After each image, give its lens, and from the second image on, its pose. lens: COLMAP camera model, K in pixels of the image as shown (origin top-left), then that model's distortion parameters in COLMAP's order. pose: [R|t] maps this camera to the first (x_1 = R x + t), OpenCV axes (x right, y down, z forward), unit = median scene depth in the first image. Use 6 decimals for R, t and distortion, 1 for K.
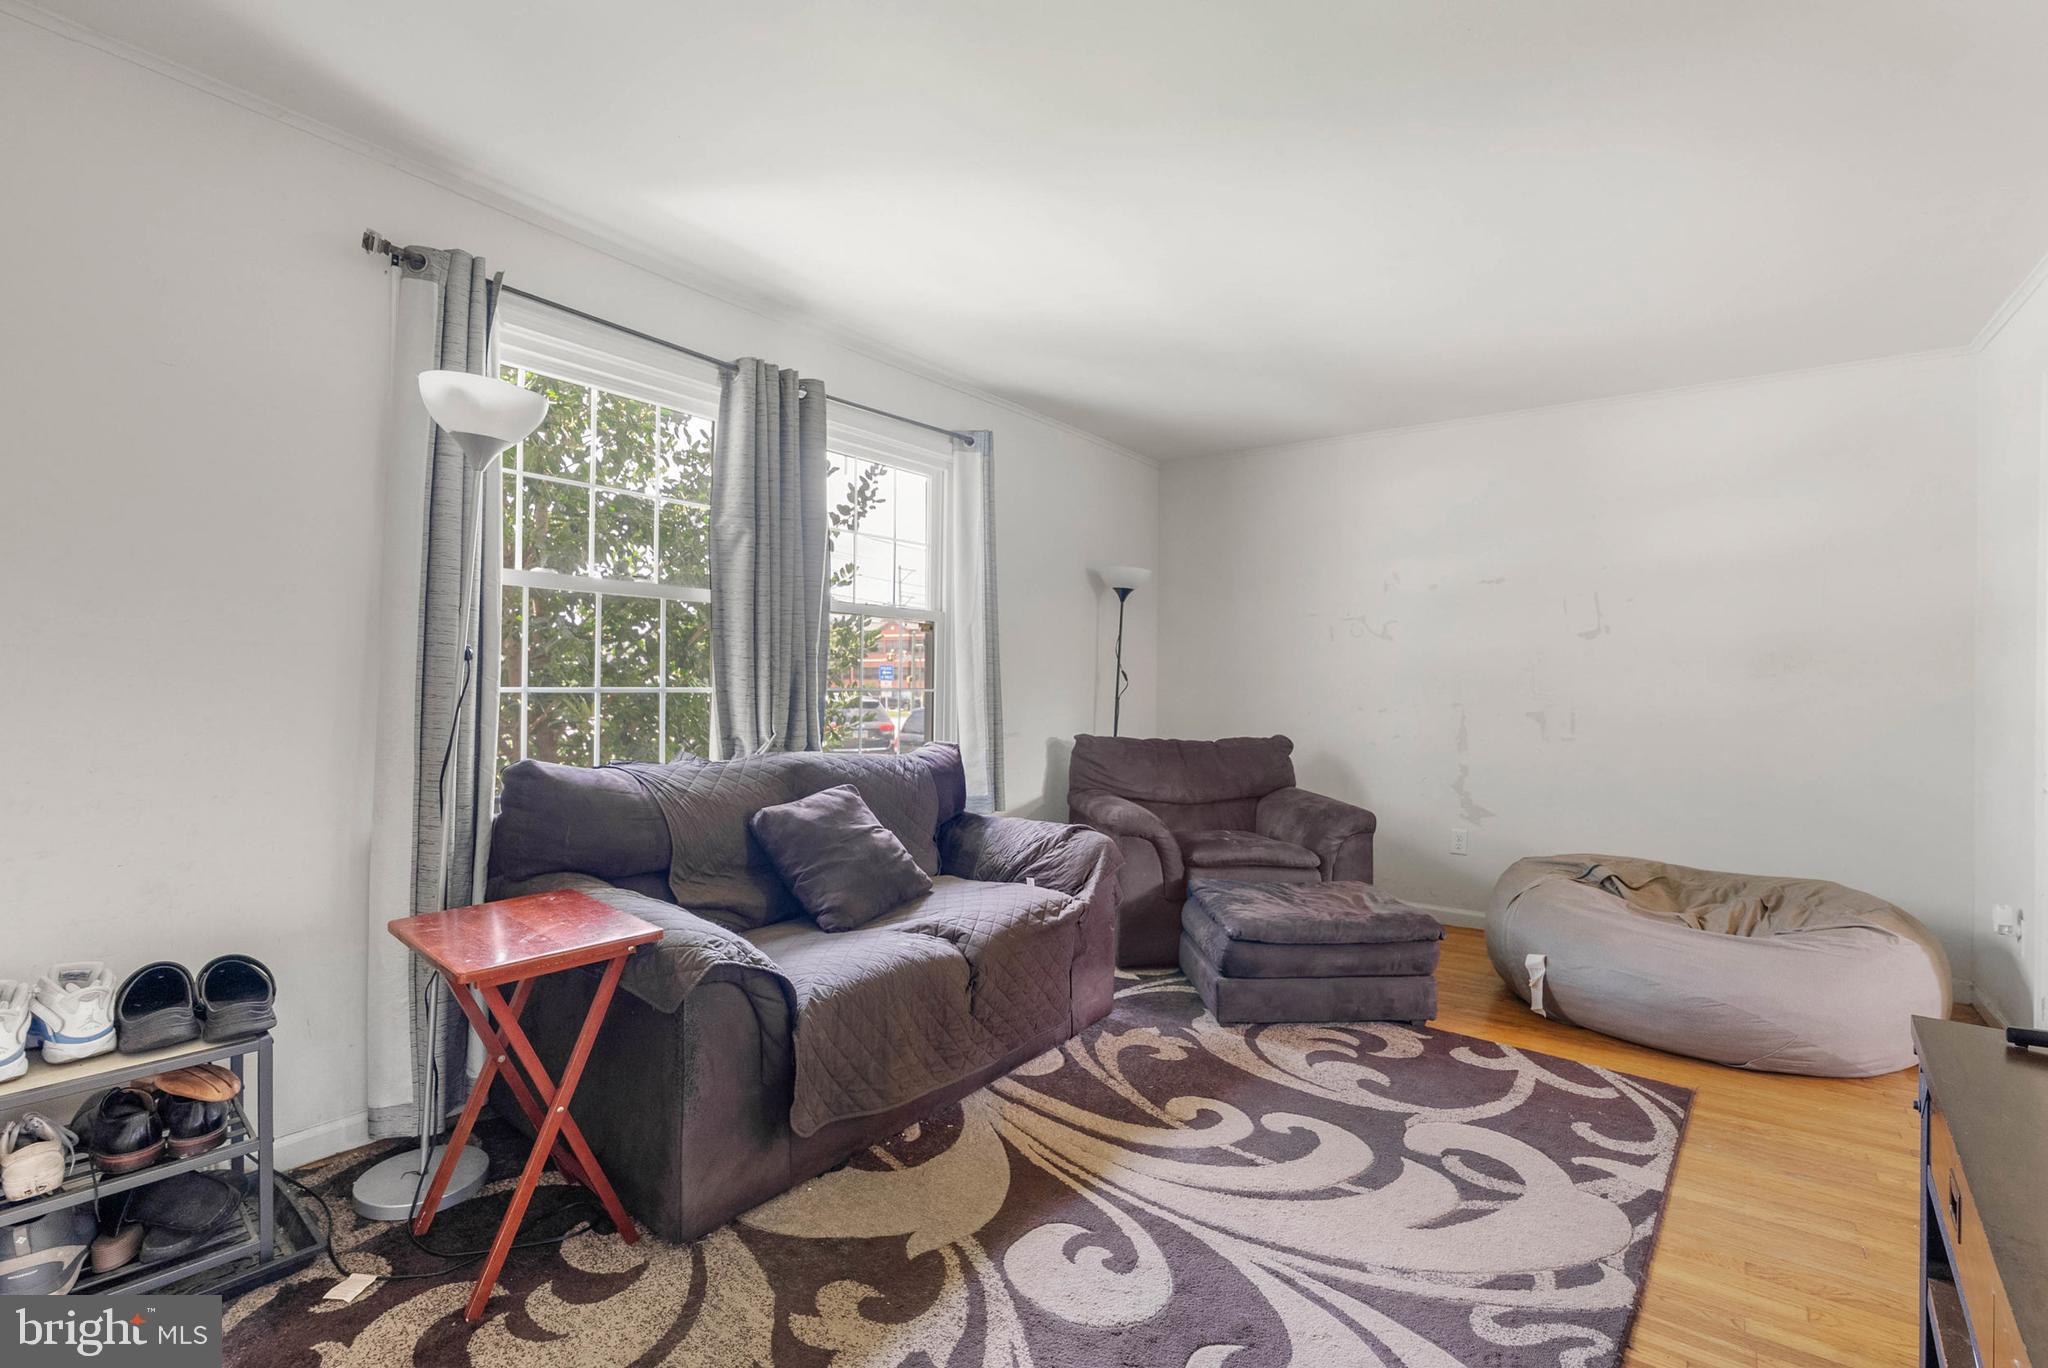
lens RADIAL K [[936.6, 0, 1034.7], [0, 936.6, 669.3], [0, 0, 1]] dist [-0.003236, 0.000524]
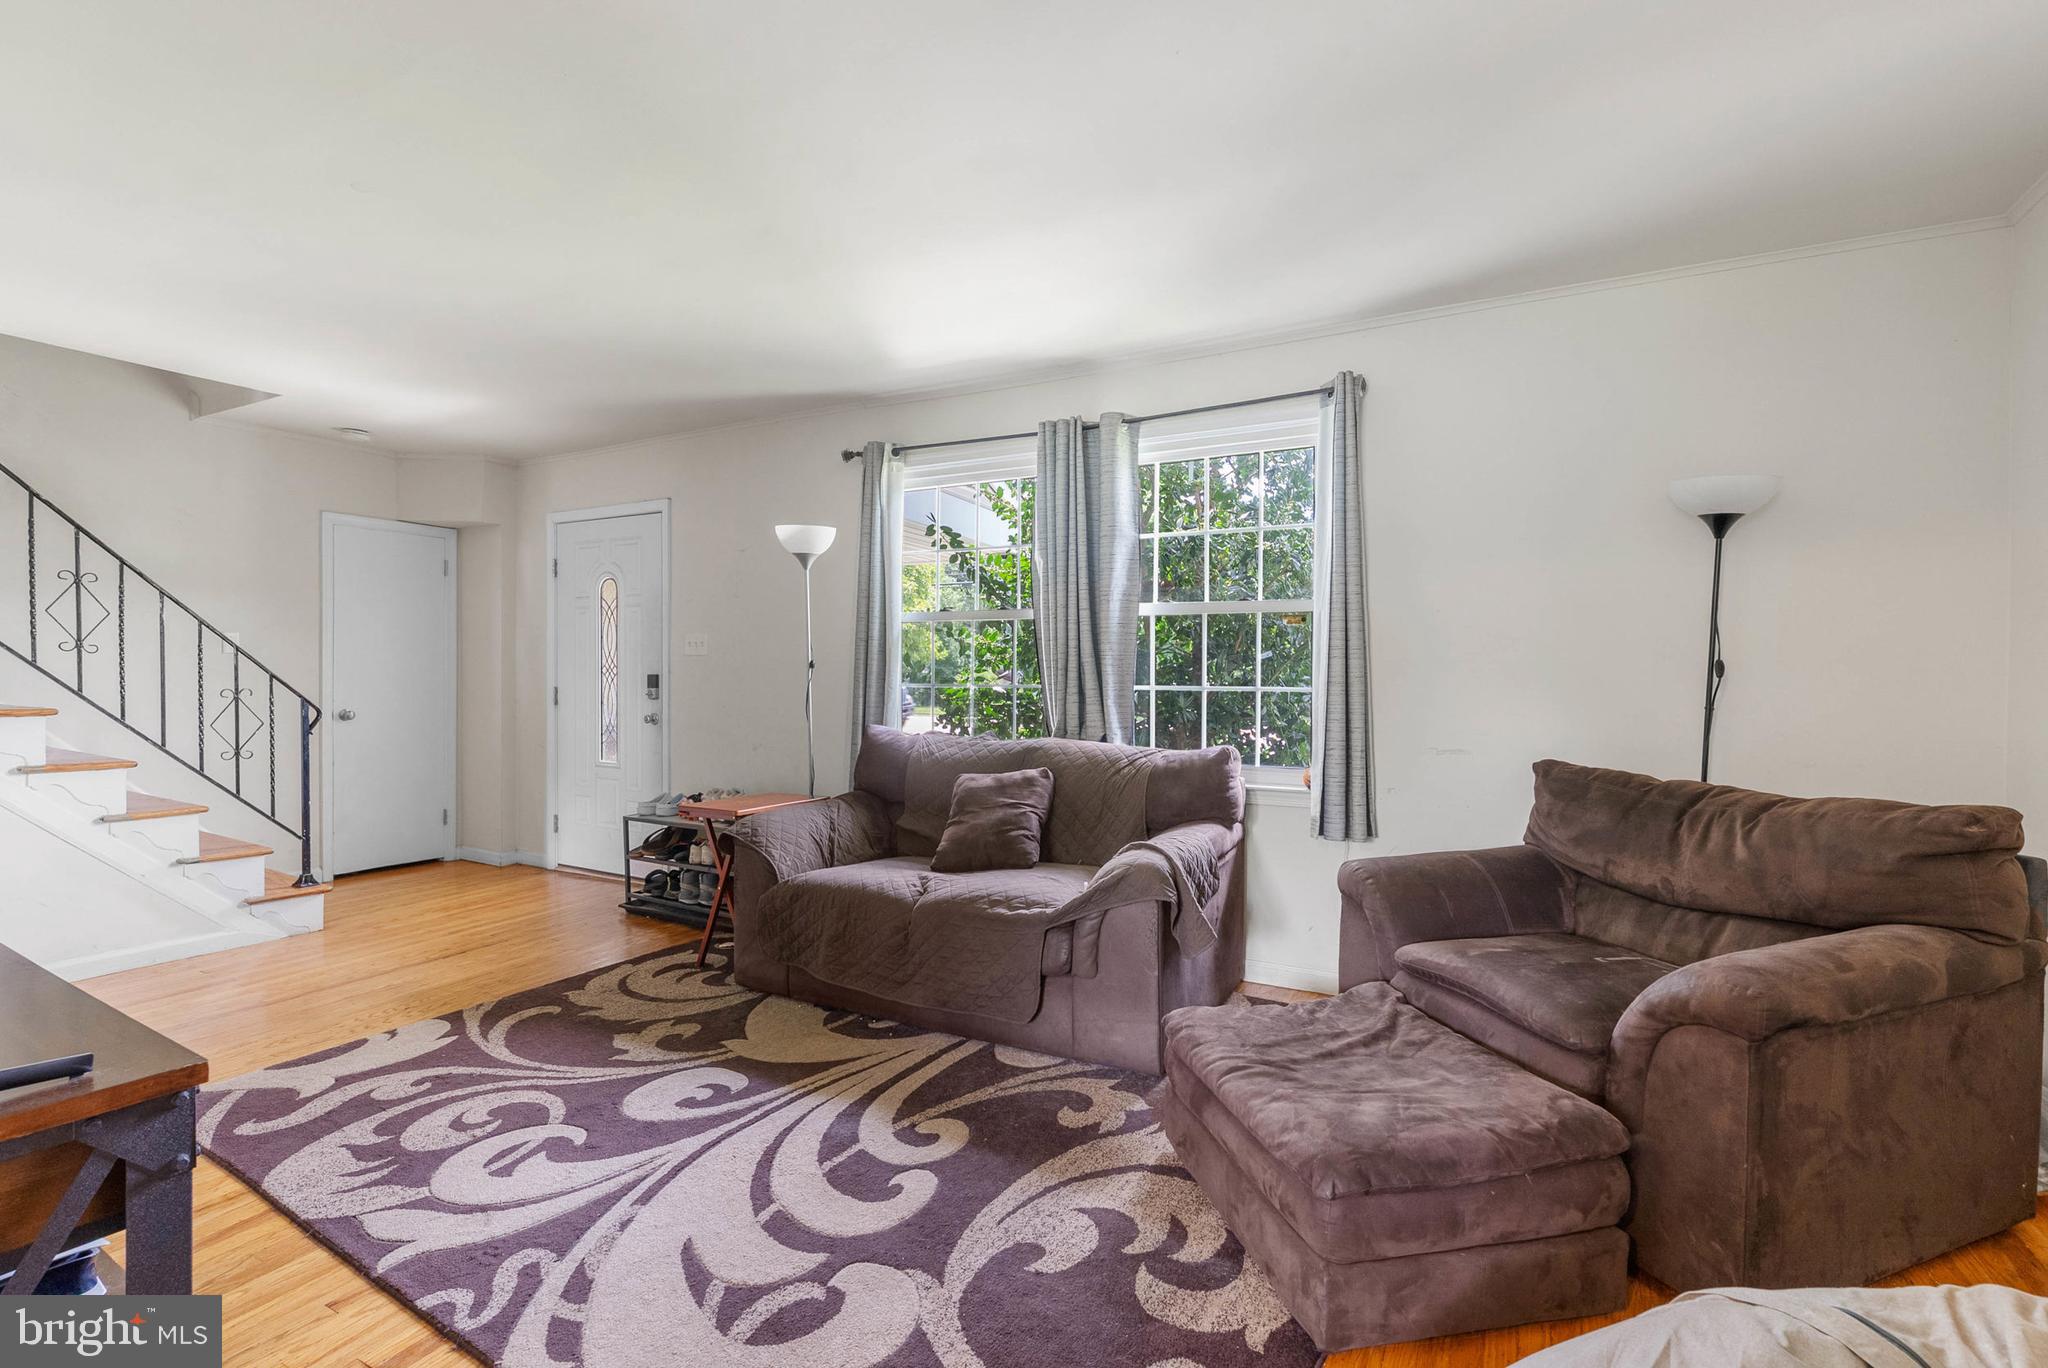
lens RADIAL K [[936.6, 0, 1034.7], [0, 936.6, 669.3], [0, 0, 1]] dist [-0.003236, 0.000524]
pose [[0.136000, -0.016577, -0.990570, 1.173661], [0.014119, 0.999791, -0.014793, 0.019577], [0.990608, -0.011974, 0.136205, 1.014727]]
